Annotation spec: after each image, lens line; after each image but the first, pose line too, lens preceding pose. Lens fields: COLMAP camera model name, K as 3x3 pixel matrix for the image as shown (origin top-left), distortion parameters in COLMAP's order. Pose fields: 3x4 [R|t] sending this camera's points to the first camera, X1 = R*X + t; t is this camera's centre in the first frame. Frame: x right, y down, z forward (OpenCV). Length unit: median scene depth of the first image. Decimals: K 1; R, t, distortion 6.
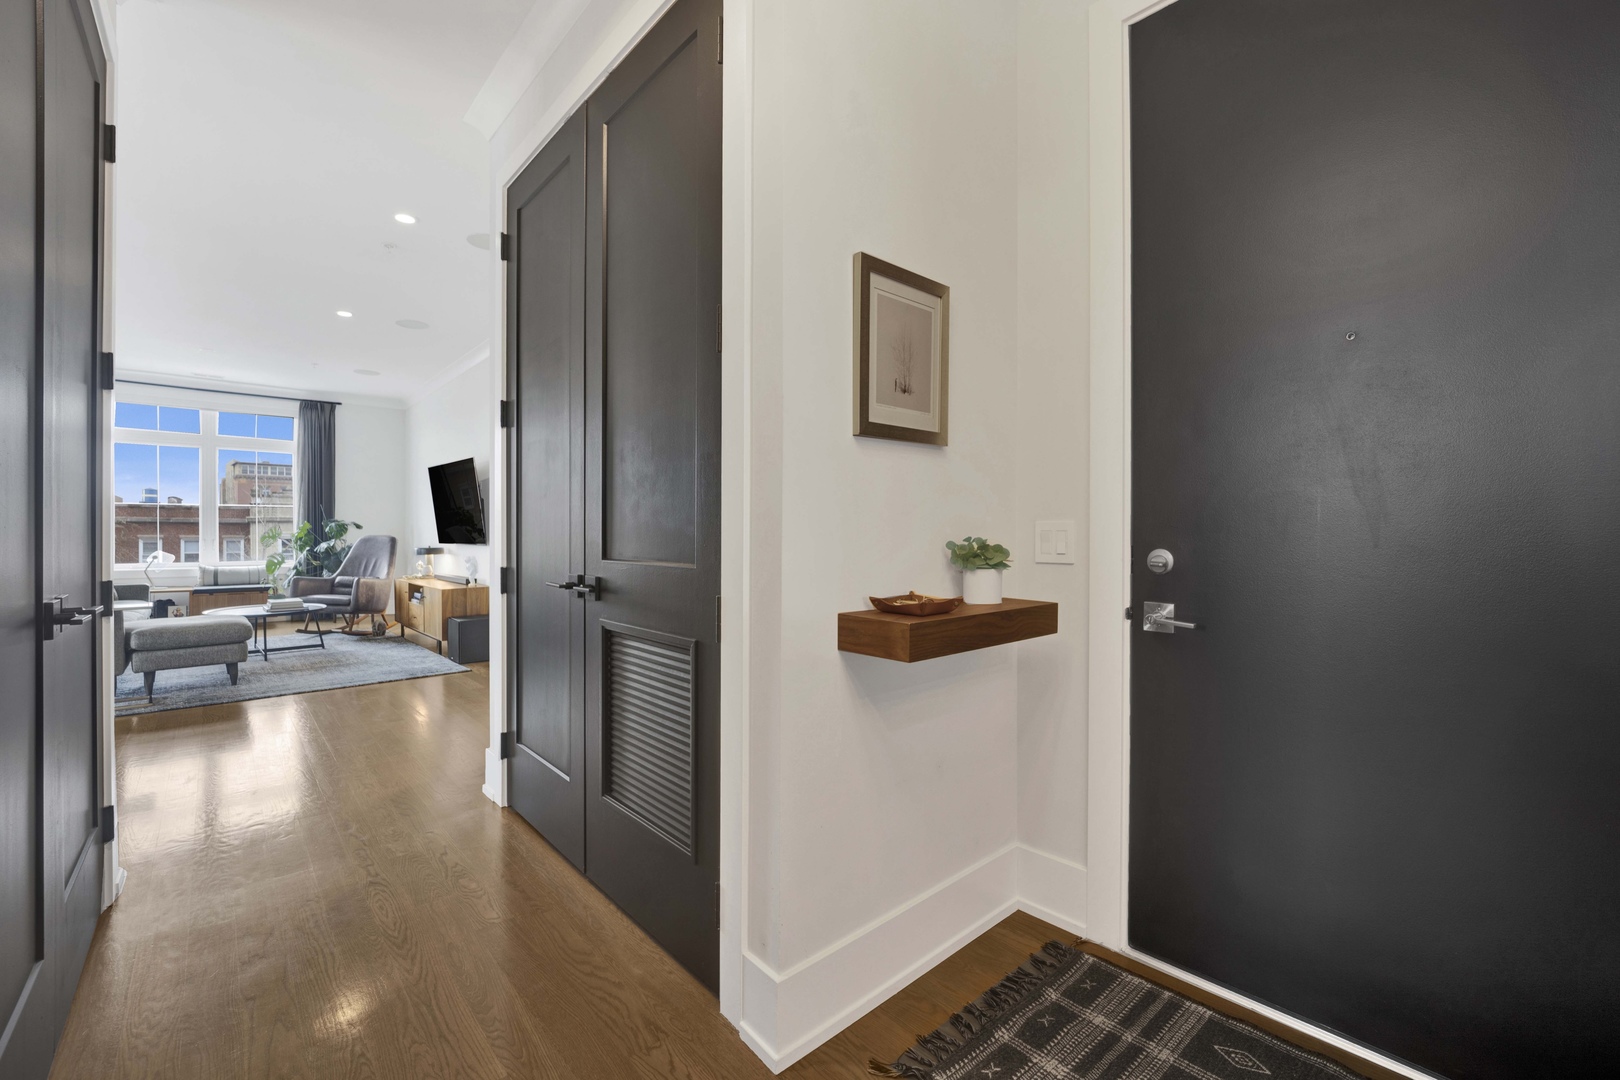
lens RADIAL K [[678.3, 0, 812.5], [0, 678.3, 534.0], [0, 0, 1]] dist [-0.002308, -0.001665]
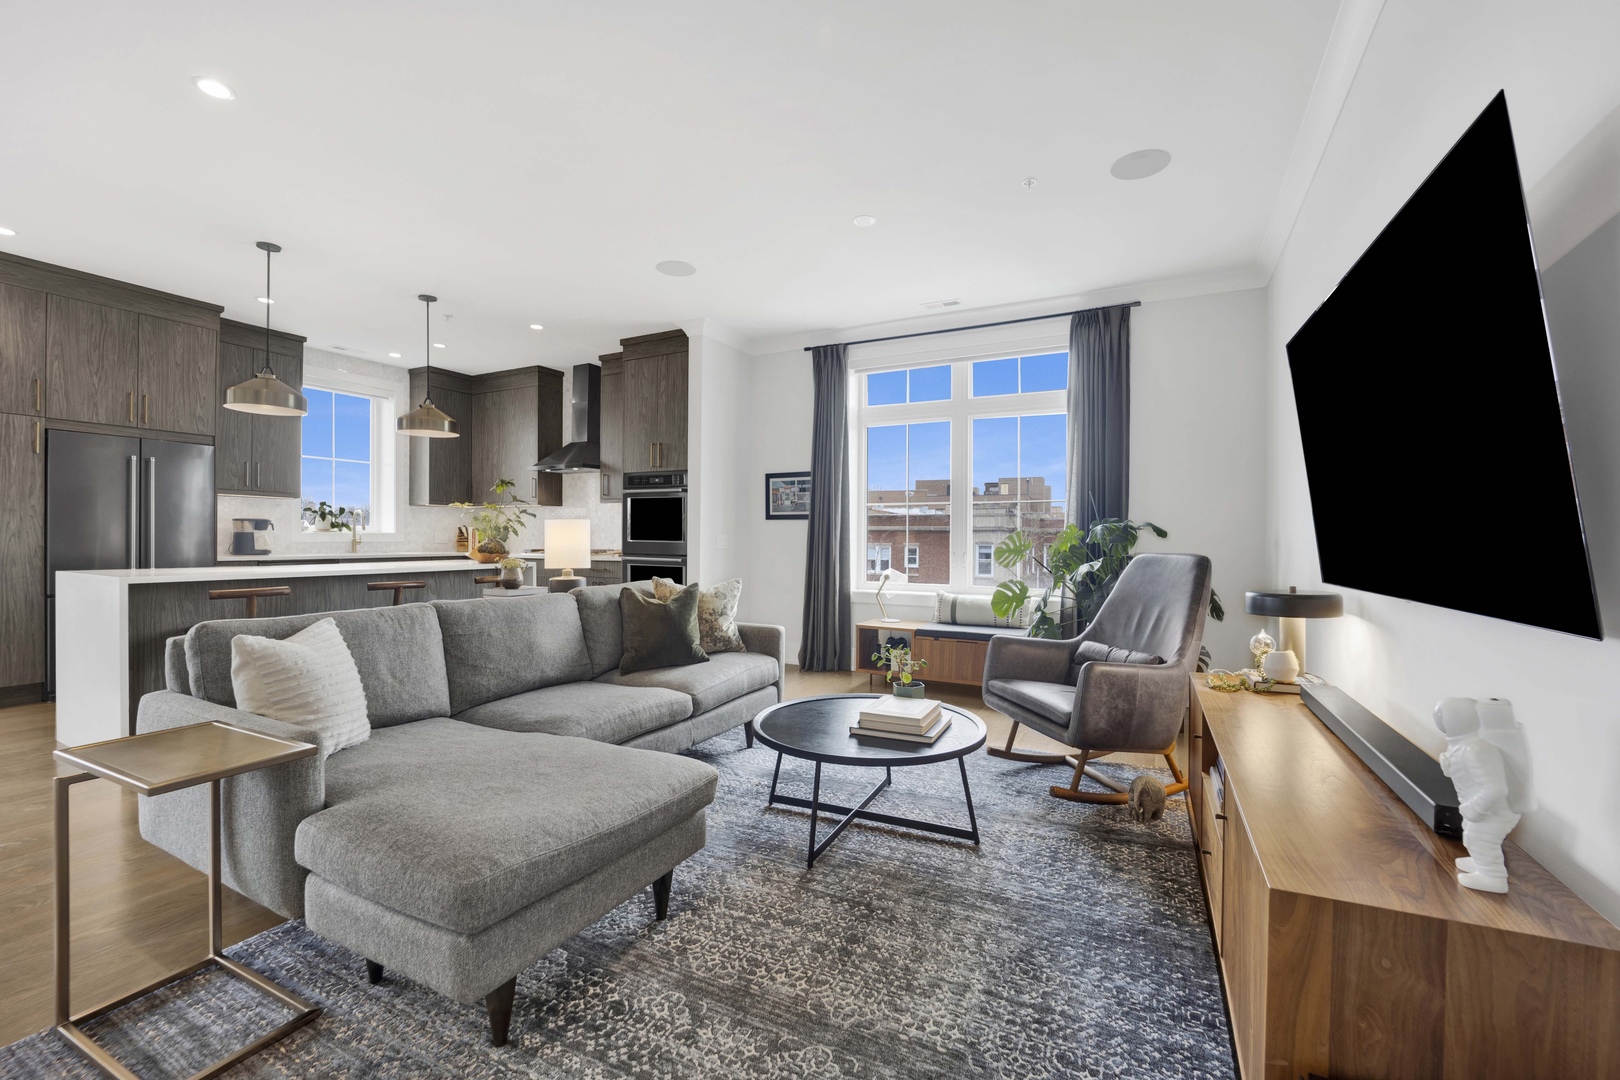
lens RADIAL K [[678.3, 0, 781.1], [0, 678.3, 538.5], [0, 0, 1]] dist [-0.002308, -0.001665]
pose [[0.338961, 0.003026, -0.940795, -0.320931], [-0.008791, 0.999961, 0.000049, -0.004763], [0.940759, 0.008254, 0.338975, 0.618938]]
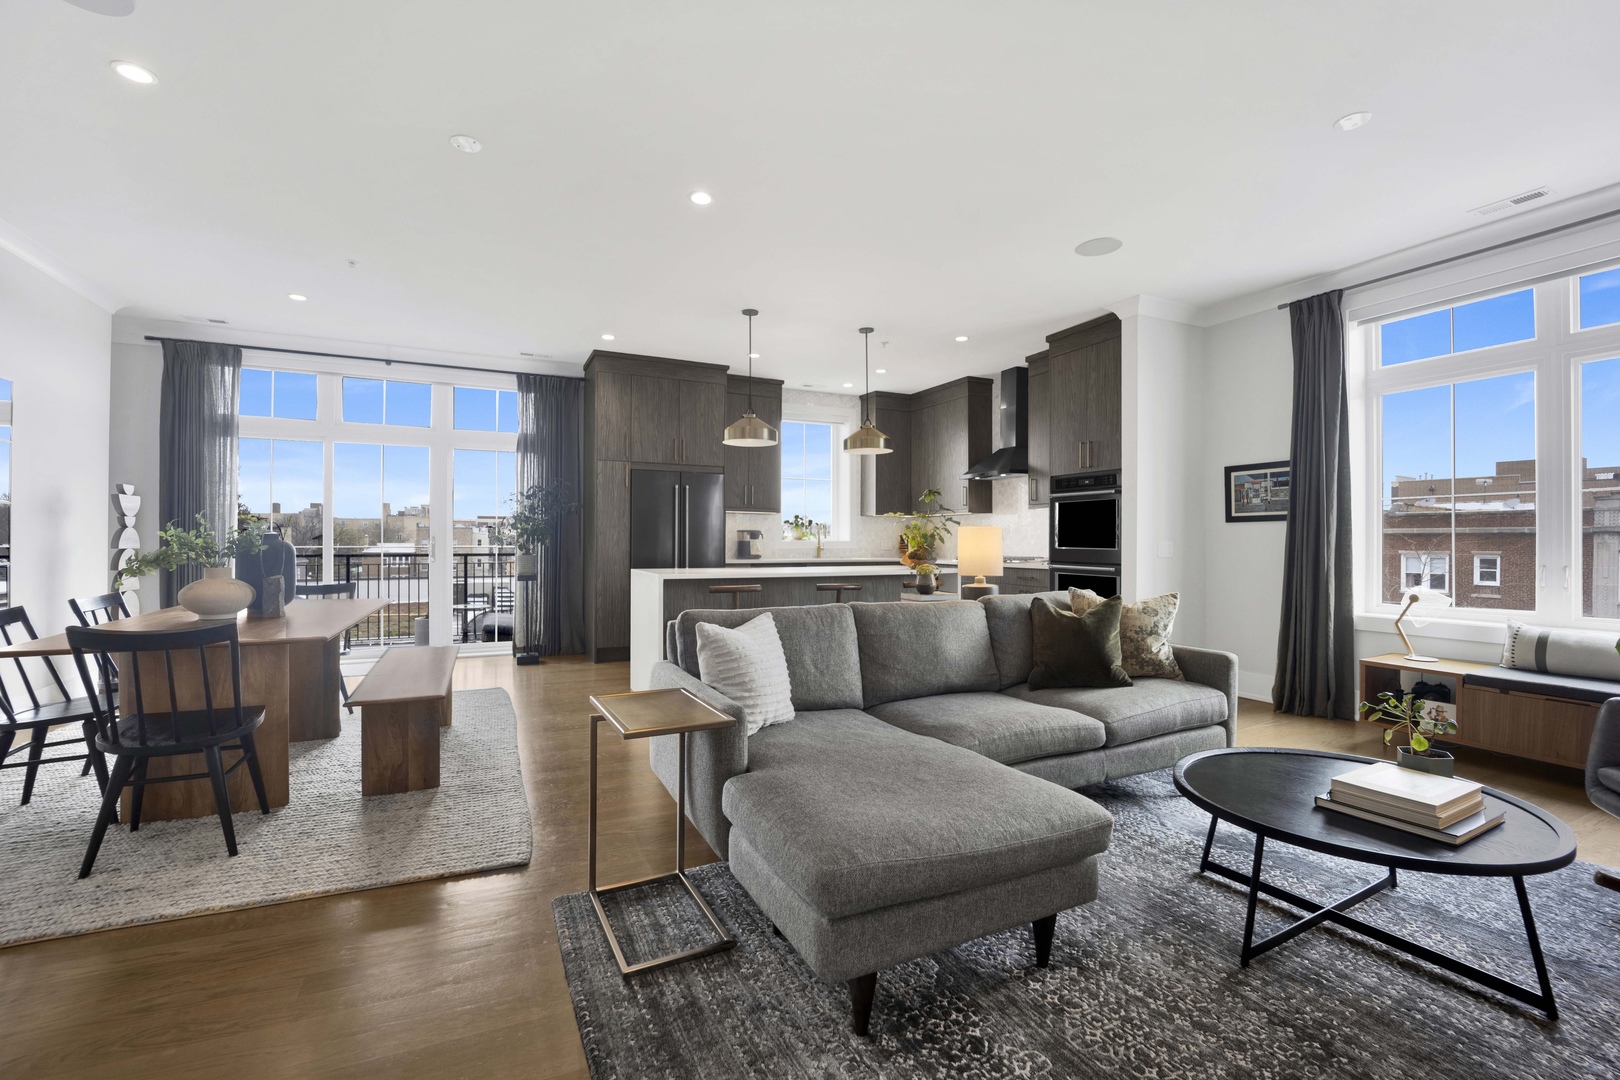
lens RADIAL K [[678.3, 0, 804.4], [0, 678.3, 540.9], [0, 0, 1]] dist [-0.002308, -0.001665]
pose [[-0.262974, -0.003524, -0.964797, -0.333724], [-0.005981, 0.999980, -0.002022, -0.005079], [0.964785, 0.005239, -0.262989, 0.653048]]
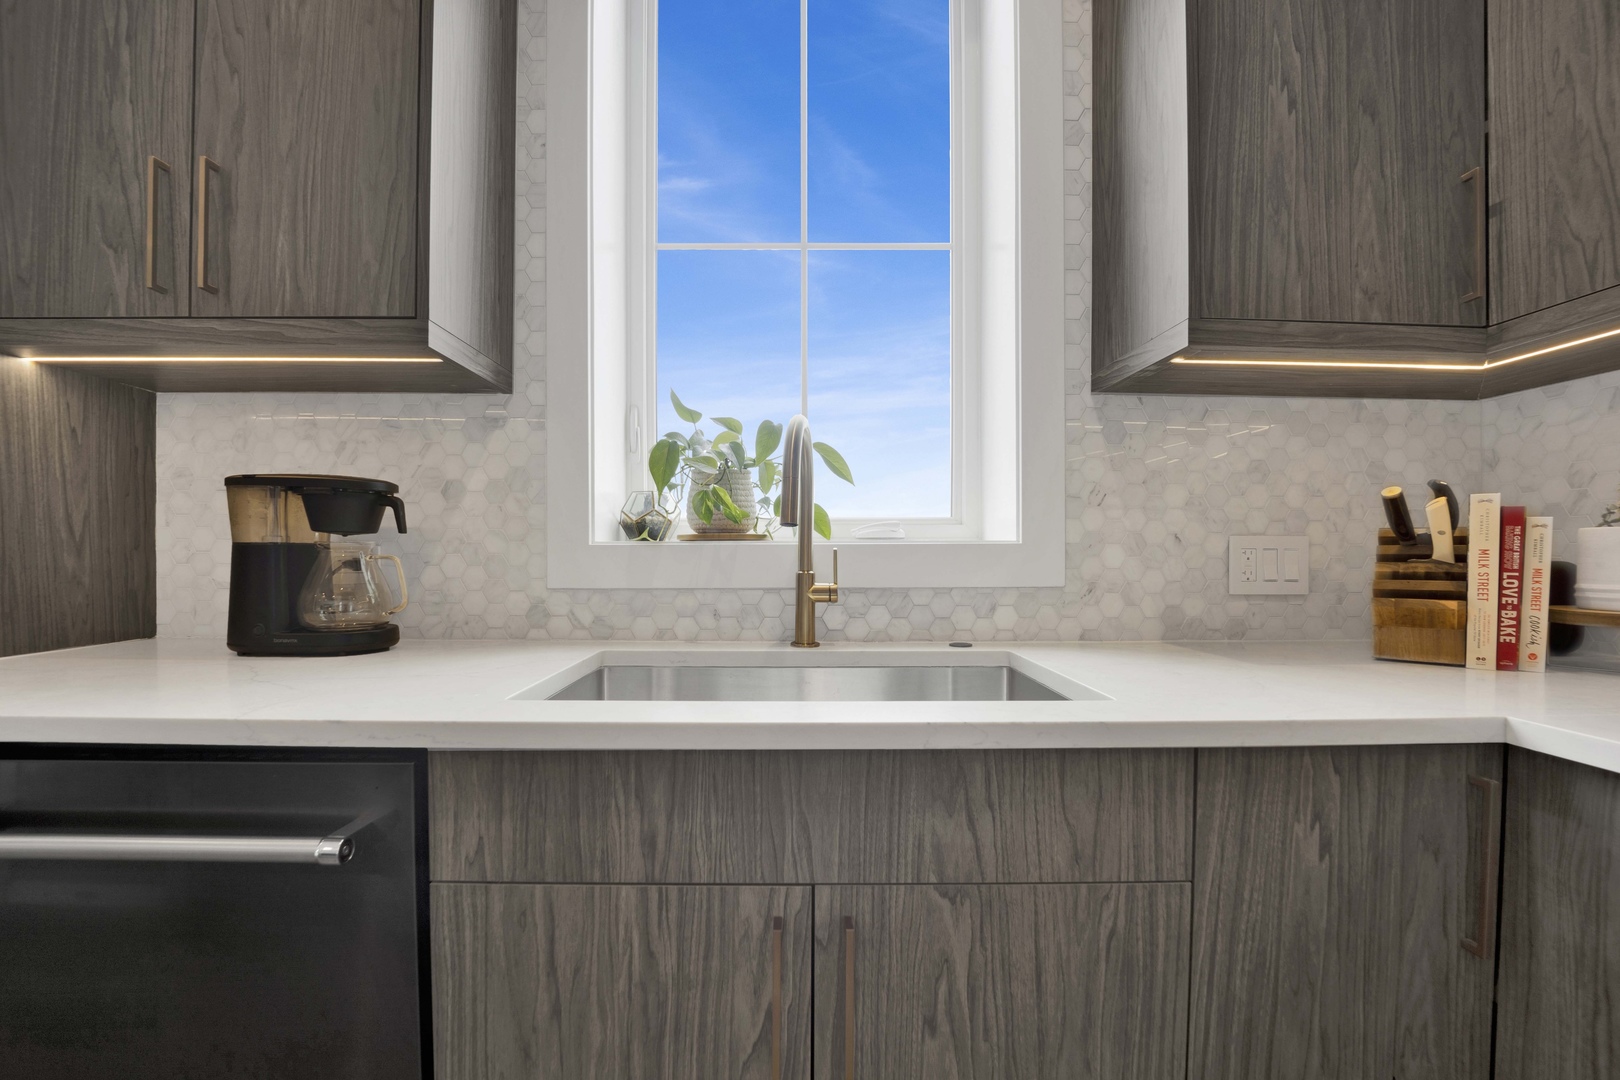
lens RADIAL K [[678.3, 0, 822.1], [0, 678.3, 561.5], [0, 0, 1]] dist [-0.002308, -0.001665]
pose [[-0.640813, 0.011199, -0.767615, -1.400257], [-0.004304, 0.999825, 0.018180, -0.005940], [0.767685, 0.014953, -0.640653, 0.486587]]
